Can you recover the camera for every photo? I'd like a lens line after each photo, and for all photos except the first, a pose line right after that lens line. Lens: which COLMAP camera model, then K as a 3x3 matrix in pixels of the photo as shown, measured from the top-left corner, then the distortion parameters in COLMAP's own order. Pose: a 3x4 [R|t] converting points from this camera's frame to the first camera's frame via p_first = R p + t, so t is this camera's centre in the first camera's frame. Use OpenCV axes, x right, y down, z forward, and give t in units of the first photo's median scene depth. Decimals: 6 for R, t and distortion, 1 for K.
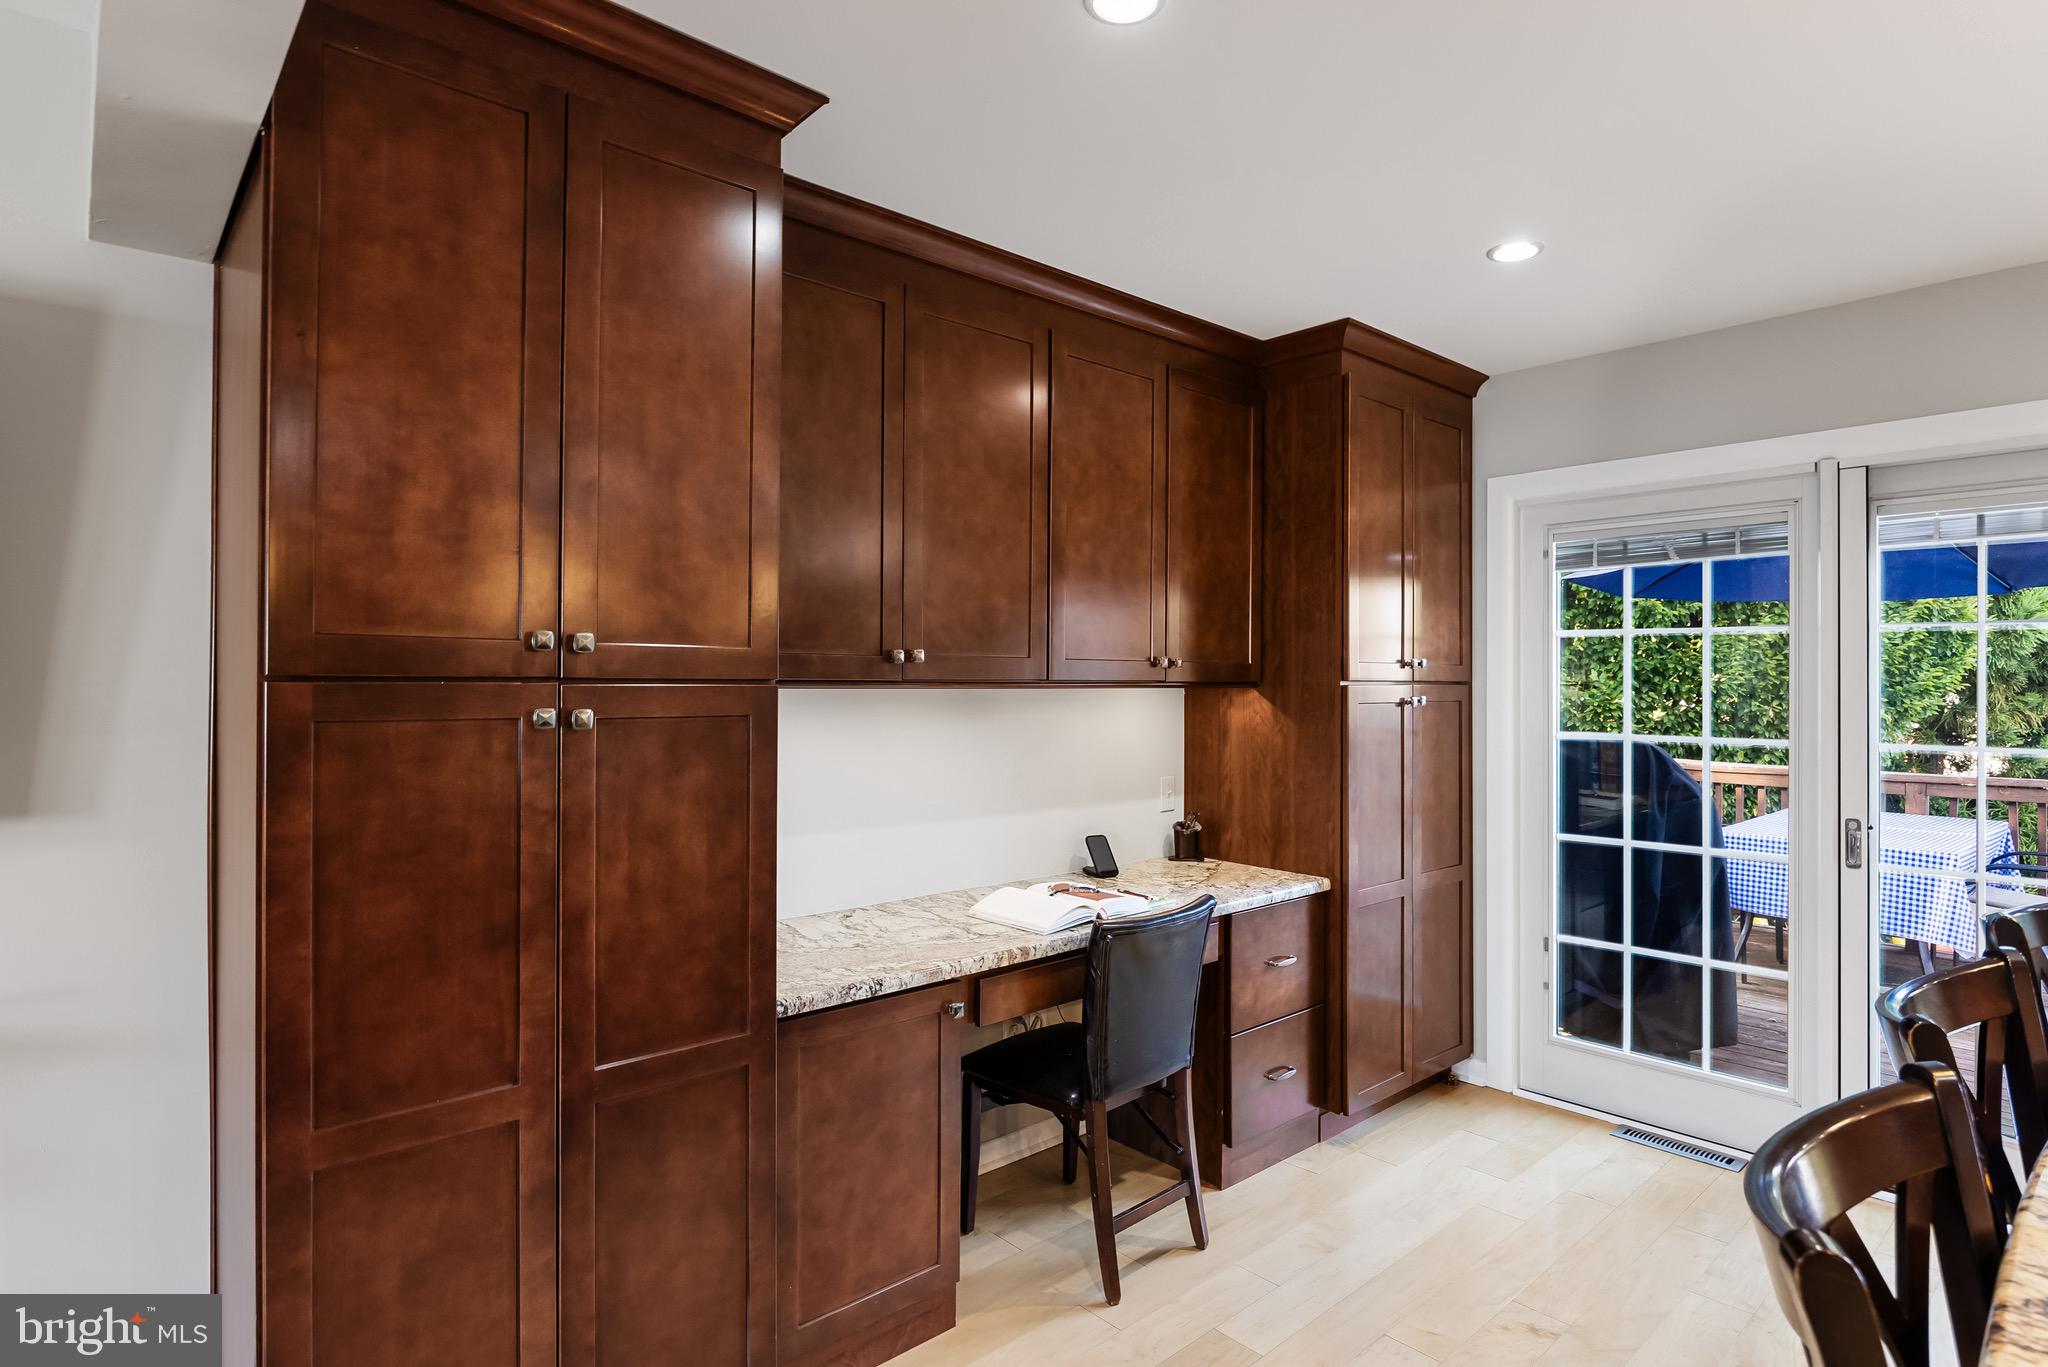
lens RADIAL K [[1065.4, 0, 1022.1], [0, 1065.4, 679.7], [0, 0, 1]] dist [-0.022737, 0.001054]
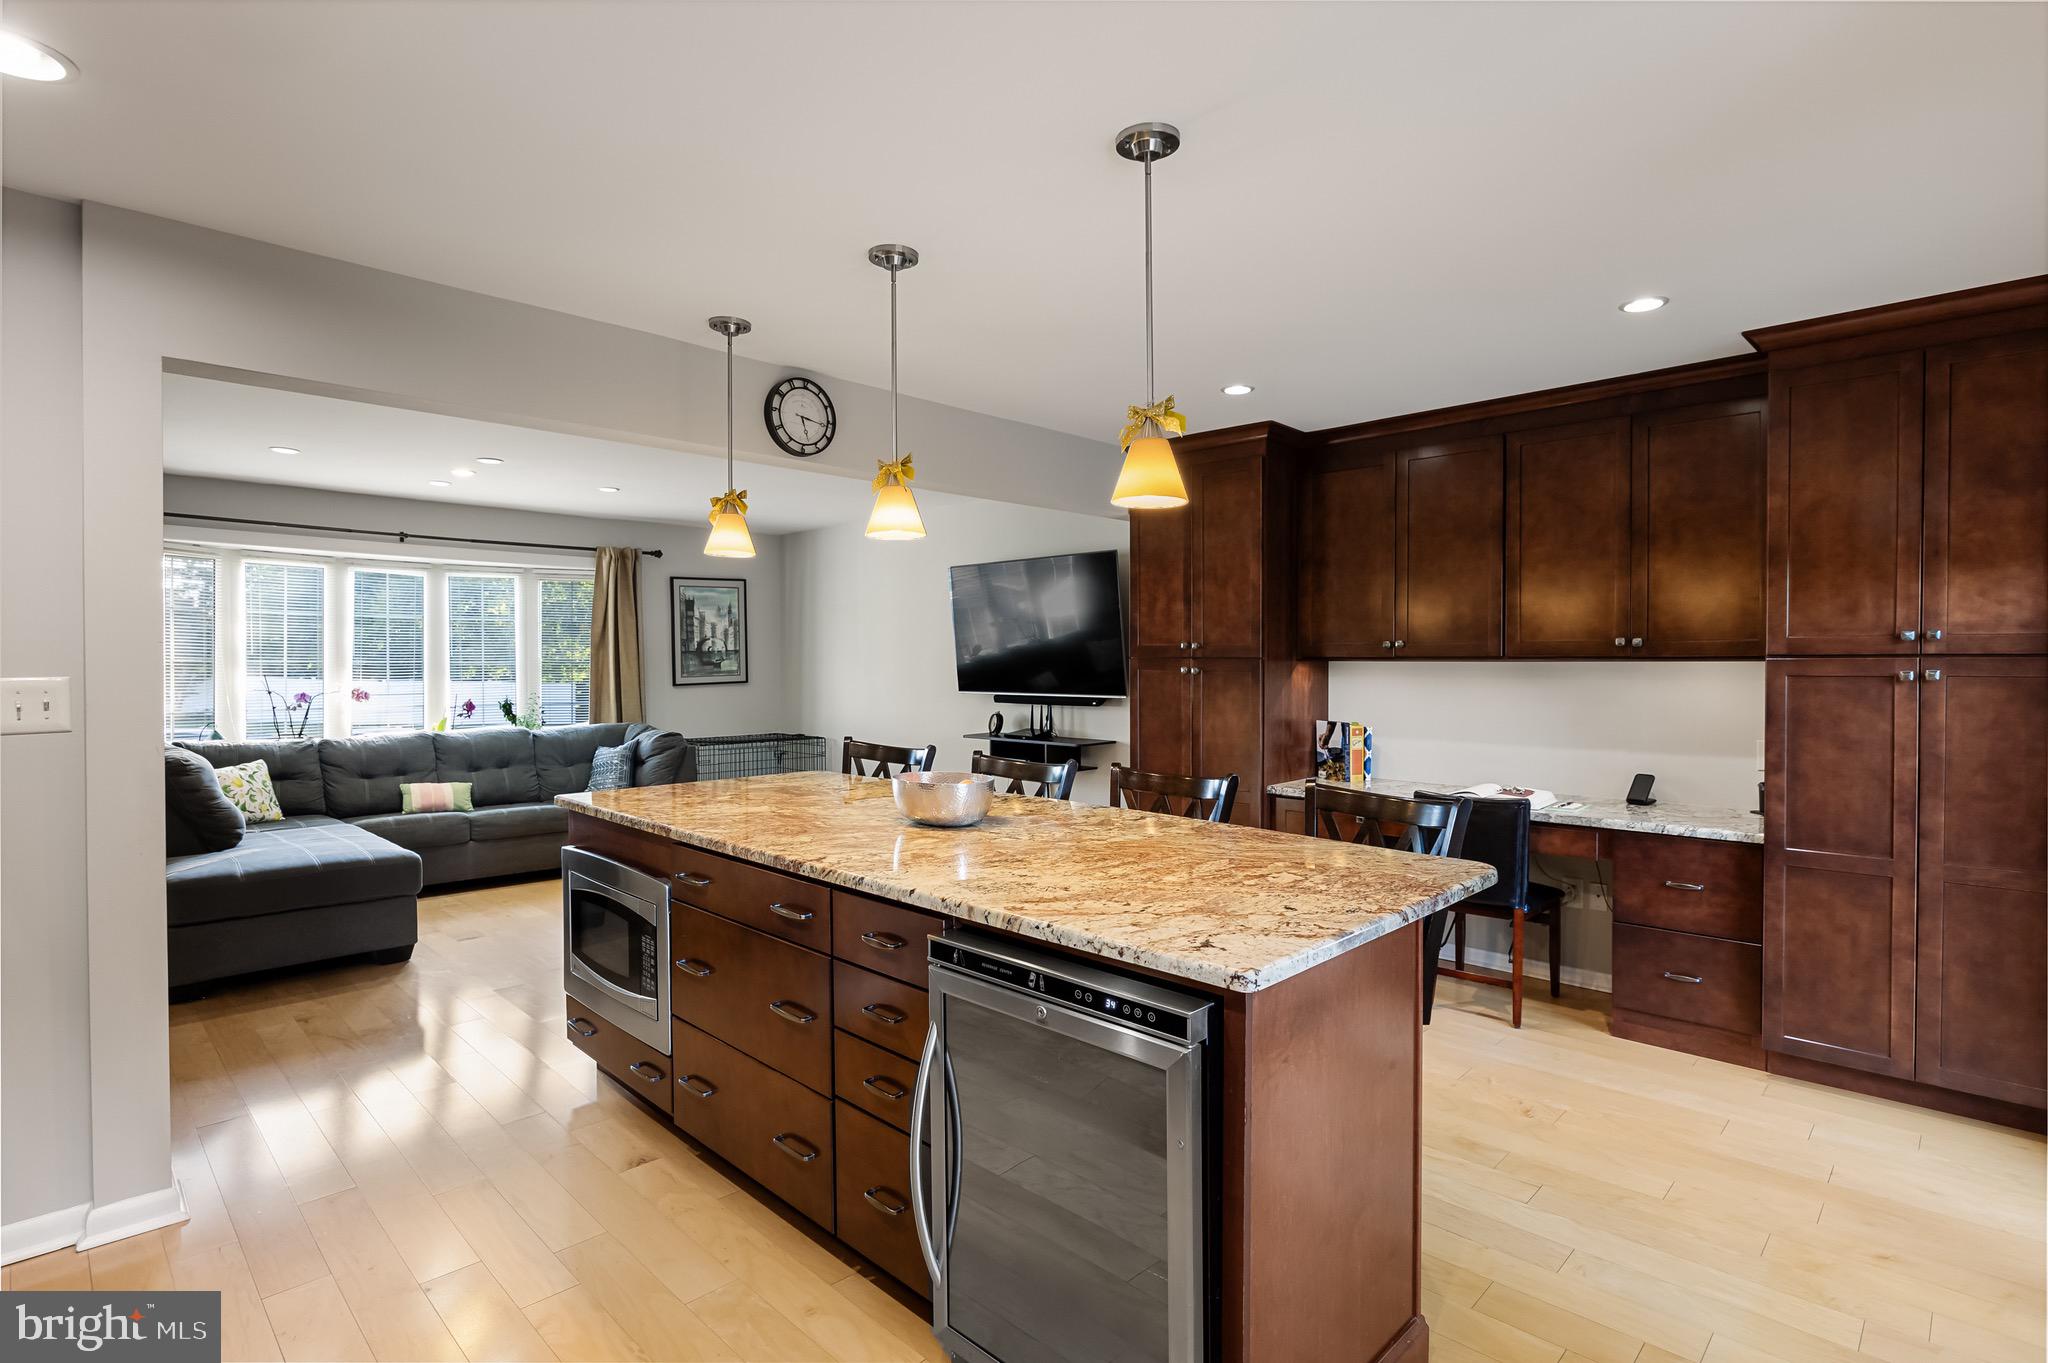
lens RADIAL K [[1028.9, 0, 1028.0], [0, 1028.9, 678.2], [0, 0, 1]] dist [-0.001977, -0.000165]
pose [[0.061107, 0.003920, -0.998124, 1.175513], [-0.004799, 0.999982, 0.003634, 0.023640], [0.998120, 0.004568, 0.061125, 0.157864]]
